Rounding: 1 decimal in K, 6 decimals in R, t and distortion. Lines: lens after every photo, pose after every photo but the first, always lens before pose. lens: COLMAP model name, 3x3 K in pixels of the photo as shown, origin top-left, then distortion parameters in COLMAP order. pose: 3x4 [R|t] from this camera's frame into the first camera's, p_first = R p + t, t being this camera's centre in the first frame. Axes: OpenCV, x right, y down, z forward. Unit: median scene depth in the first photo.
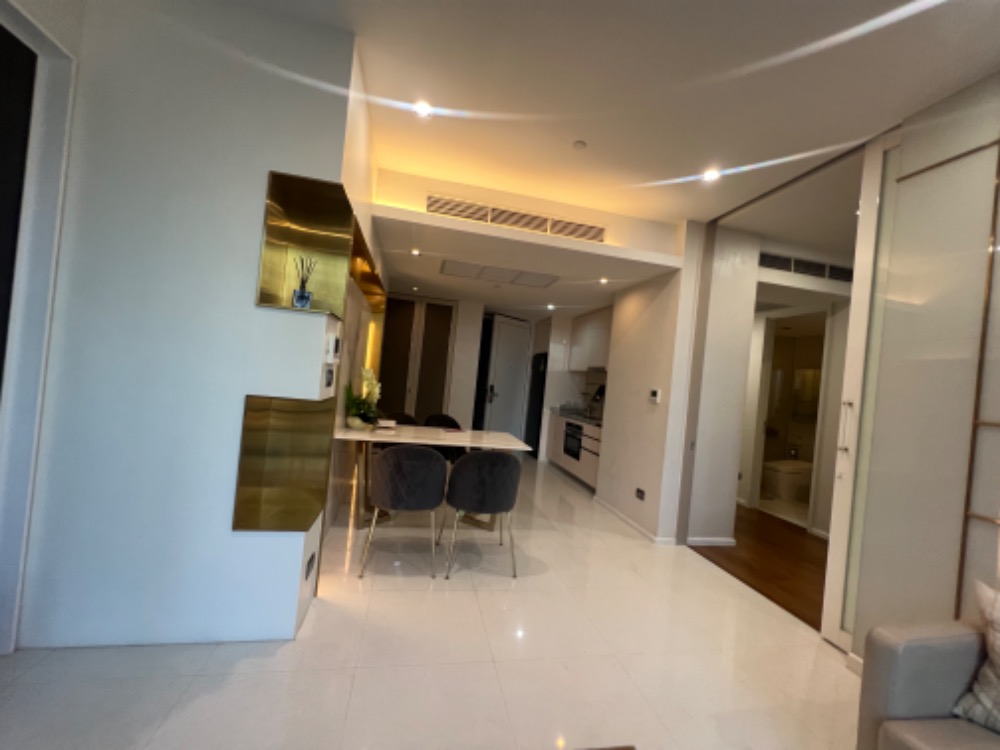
lens RADIAL K [[401.9, 0, 500.2], [0, 401.9, 372.8], [0, 0, 1]] dist [0.001164, 0.000676]
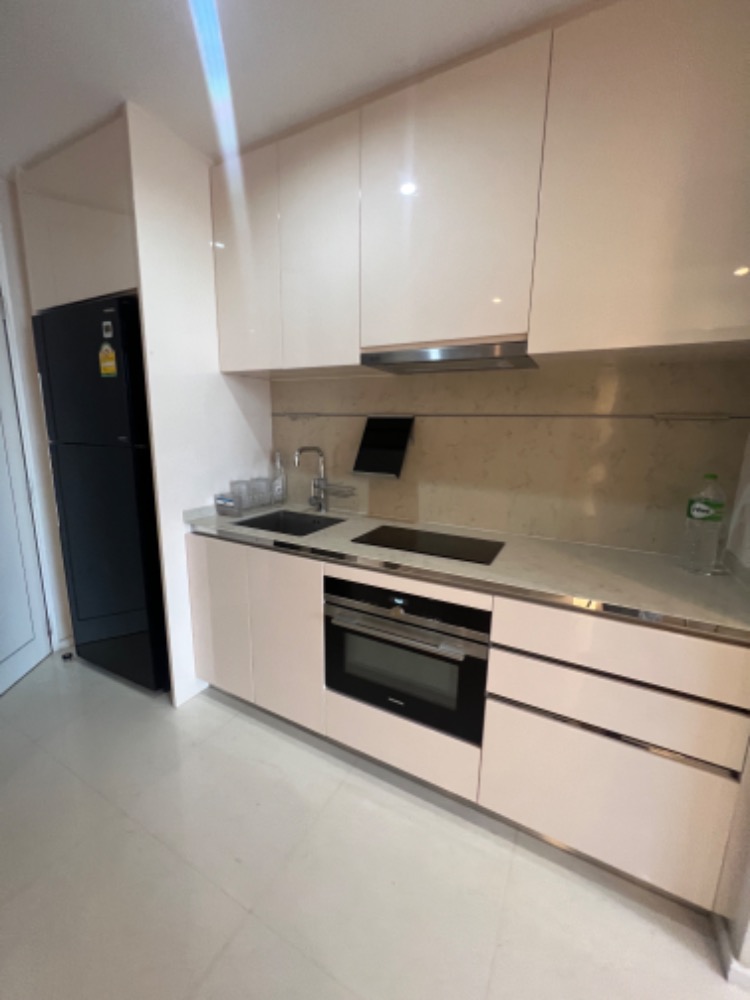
lens RADIAL K [[401.9, 0, 373.9], [0, 401.9, 497.2], [0, 0, 1]] dist [0.001164, 0.000676]
pose [[0.638195, -0.229586, 0.734845, 0.011104], [0.044789, 0.963955, 0.262267, 0.009980], [-0.768571, -0.134464, 0.625475, 0.817926]]
